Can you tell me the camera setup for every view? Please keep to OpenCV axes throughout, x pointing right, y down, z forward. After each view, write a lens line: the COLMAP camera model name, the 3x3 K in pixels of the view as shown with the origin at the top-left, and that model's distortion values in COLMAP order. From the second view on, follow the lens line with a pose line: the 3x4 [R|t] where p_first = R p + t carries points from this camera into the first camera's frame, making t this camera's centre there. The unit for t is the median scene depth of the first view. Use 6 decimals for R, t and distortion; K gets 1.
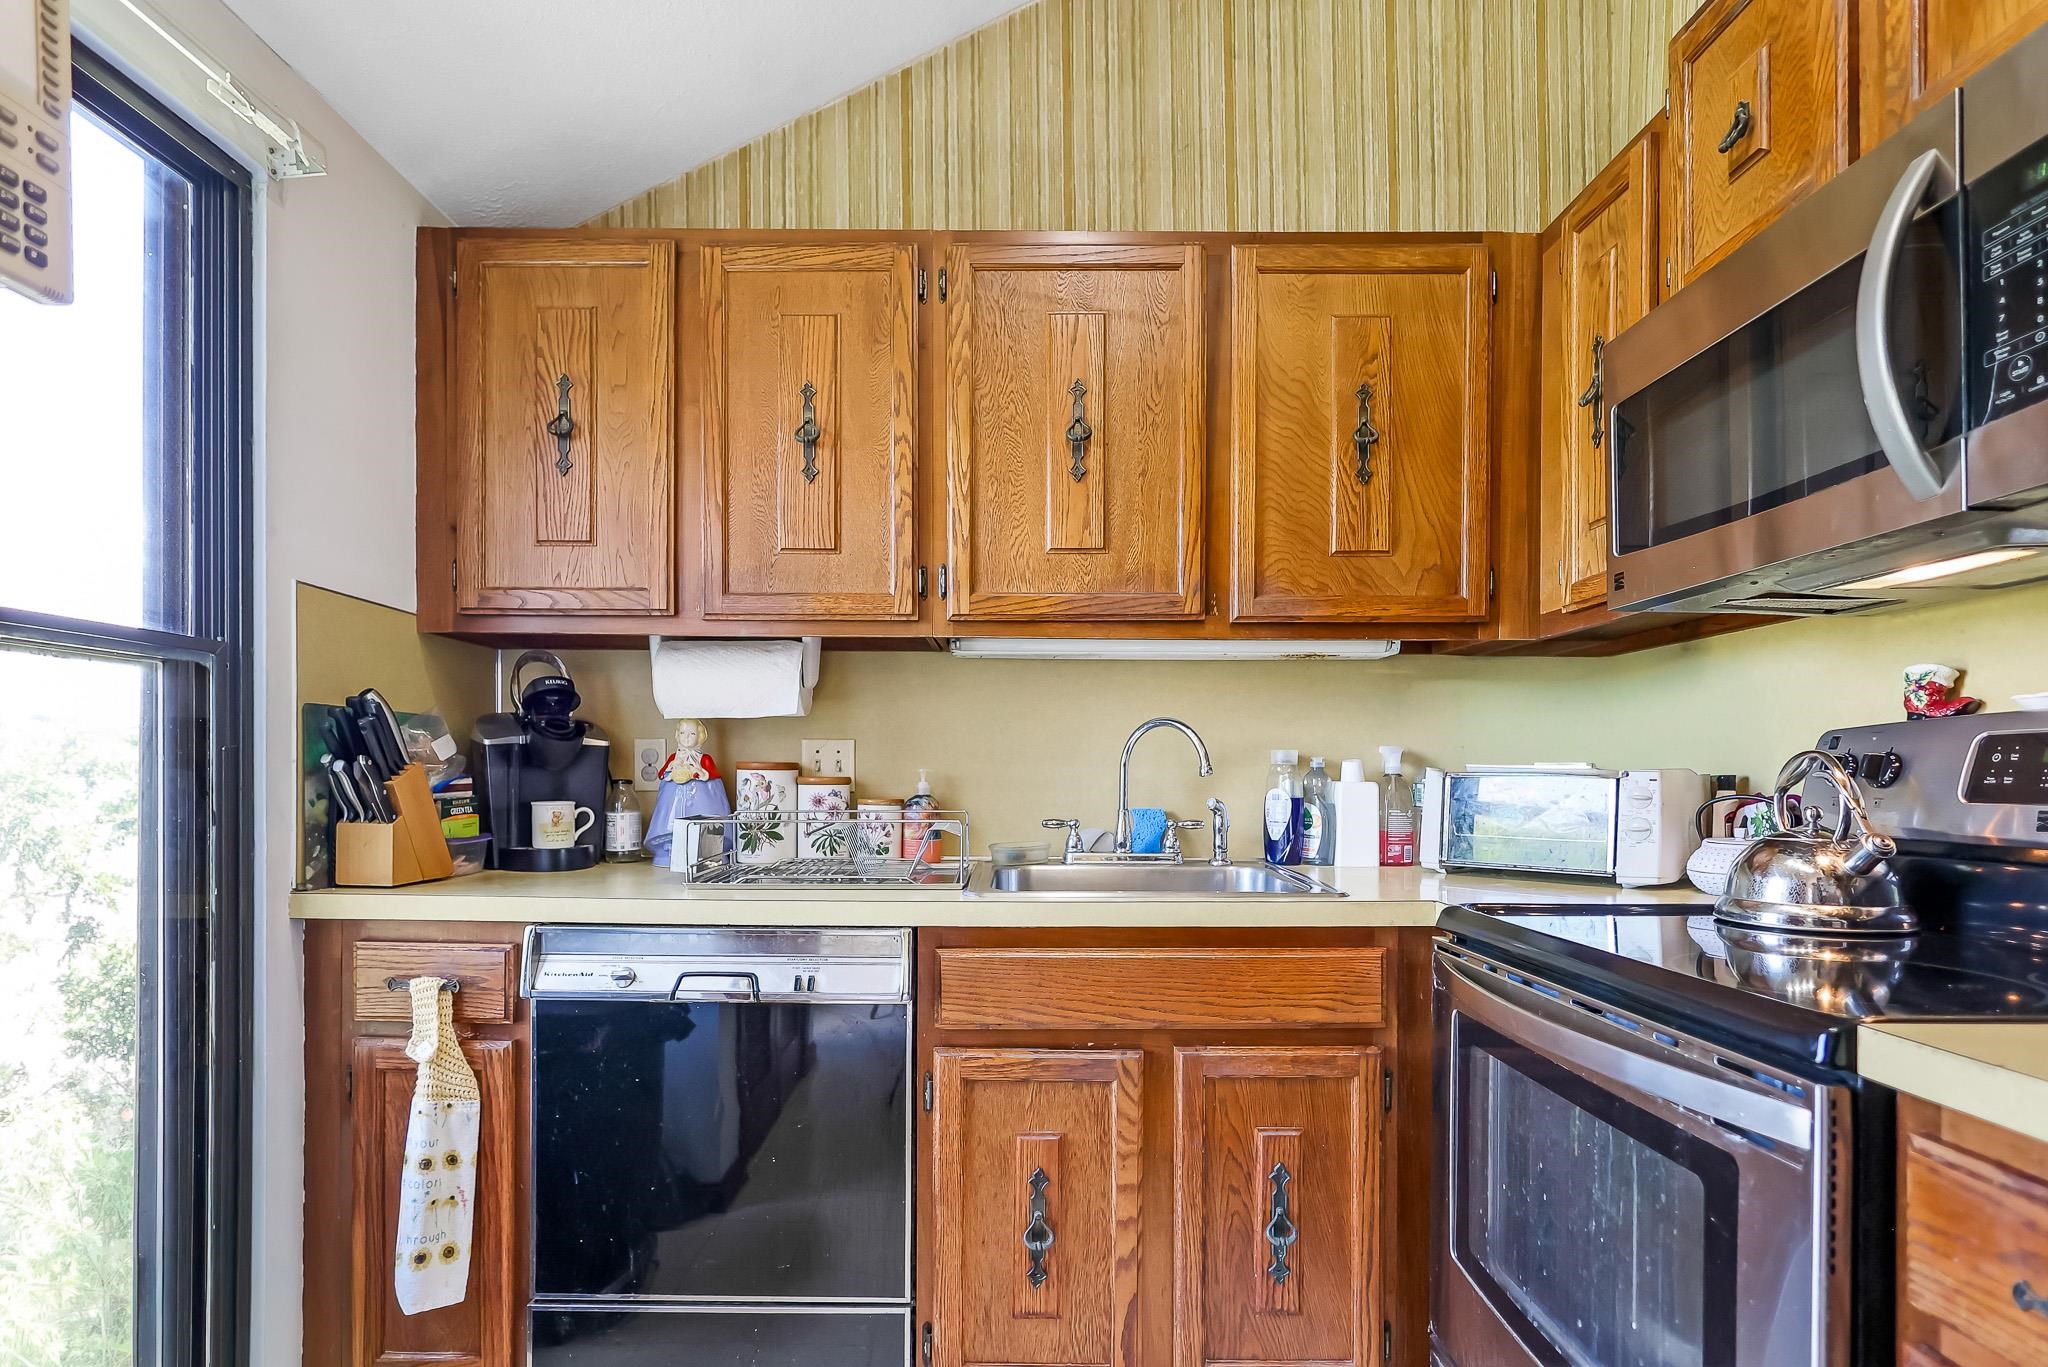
lens RADIAL K [[1018.9, 0, 998.7], [0, 1018.9, 781.1], [0, 0, 1]] dist [-0.001910, -0.000262]
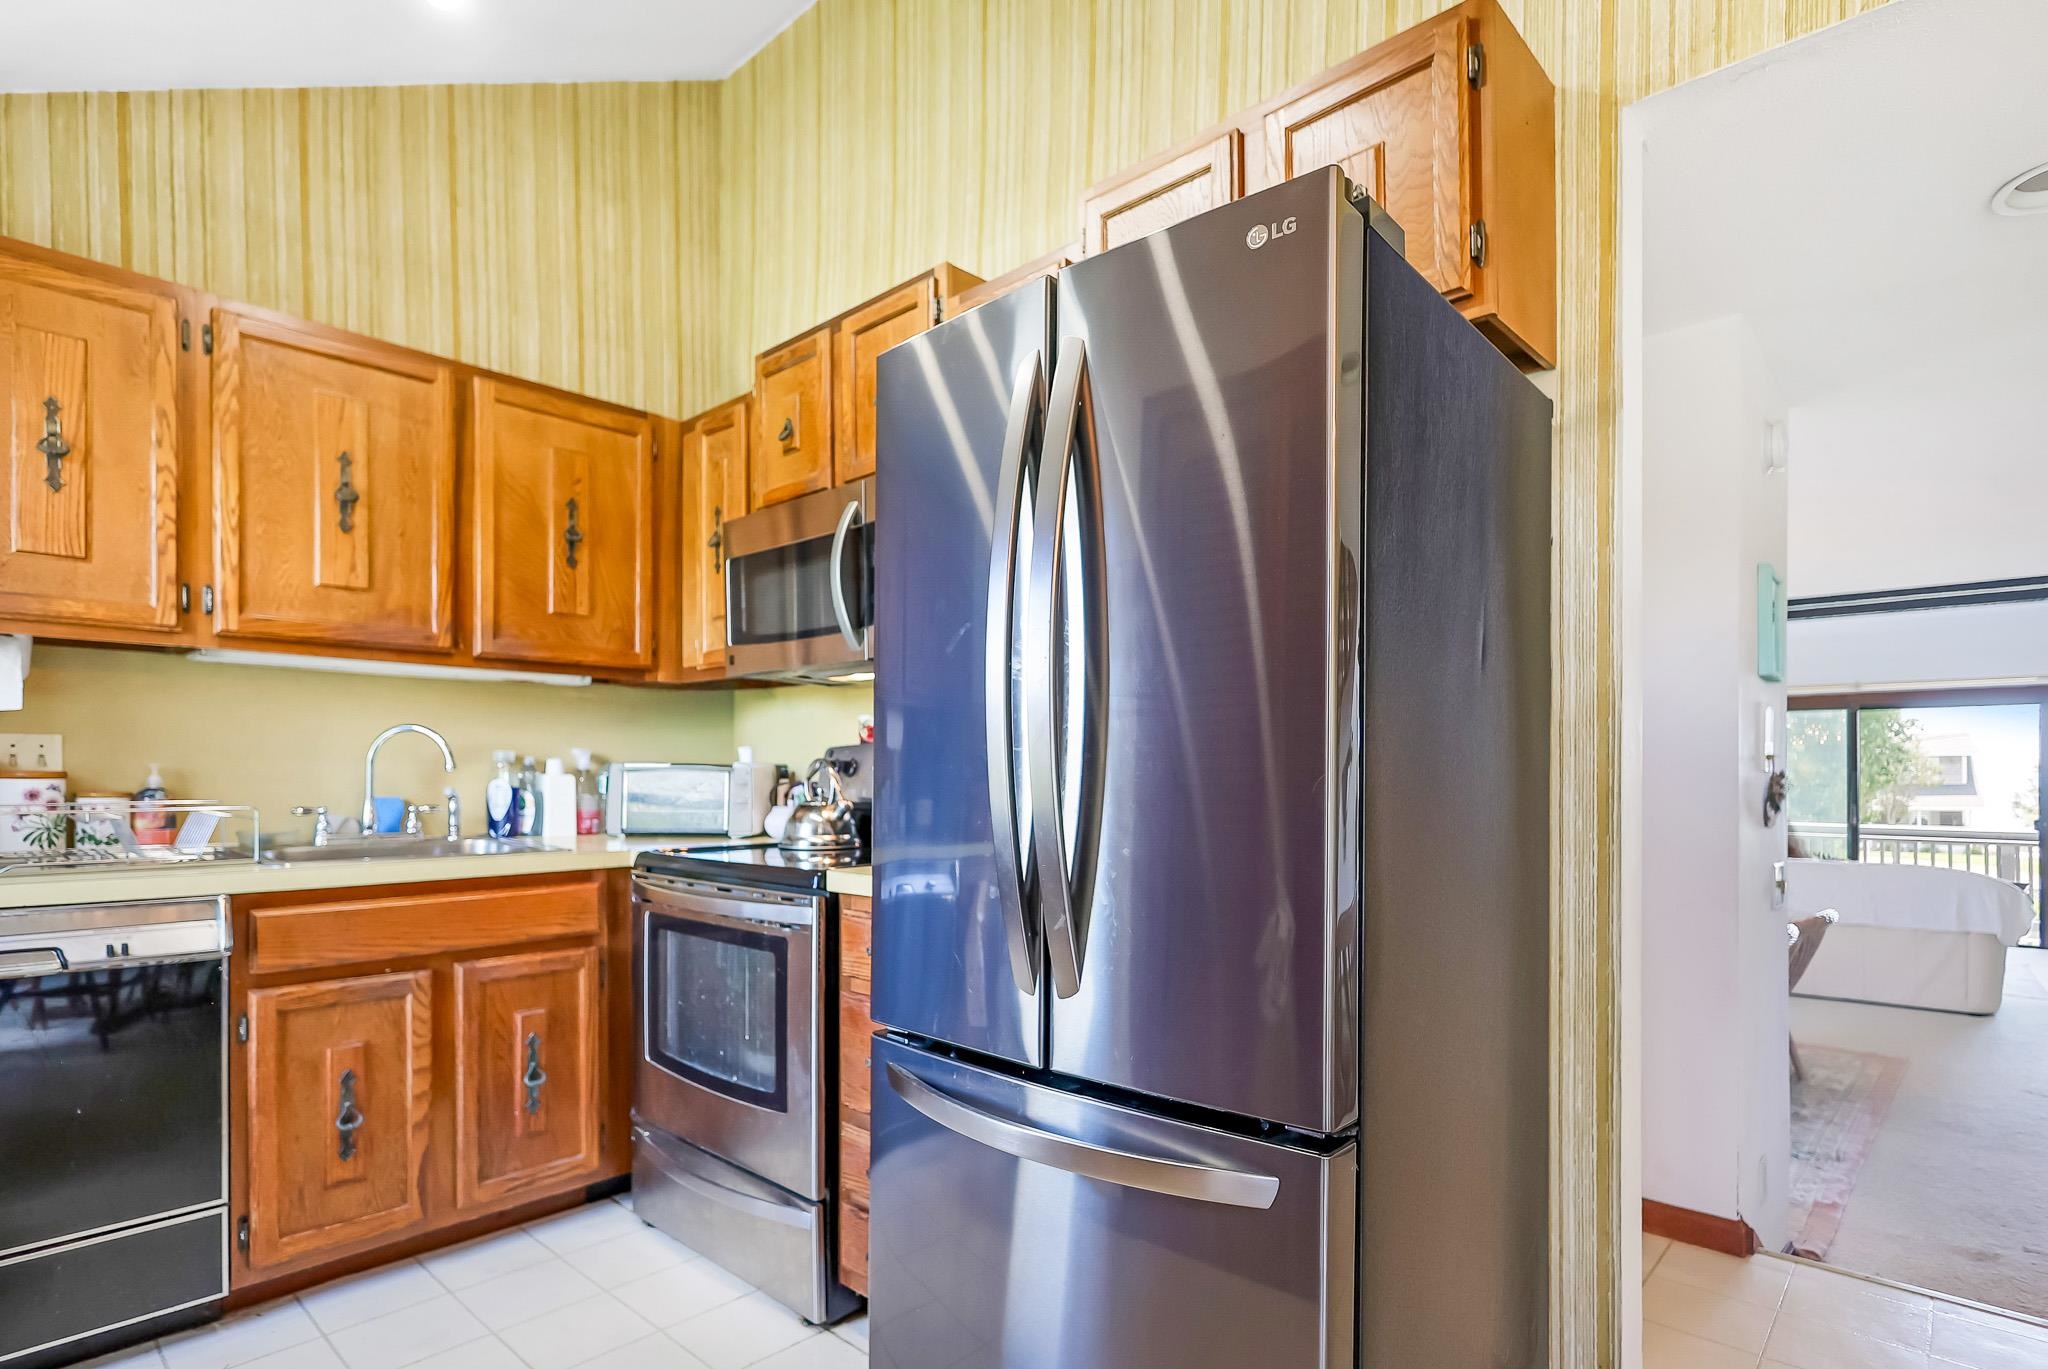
lens RADIAL K [[1018.9, 0, 1019.7], [0, 1018.9, 788.4], [0, 0, 1]] dist [-0.001910, -0.000262]
pose [[0.663297, -0.012571, 0.748250, -0.355259], [0.002625, 0.999892, 0.014472, 0.001218], [-0.748351, -0.007635, 0.663258, -0.505052]]
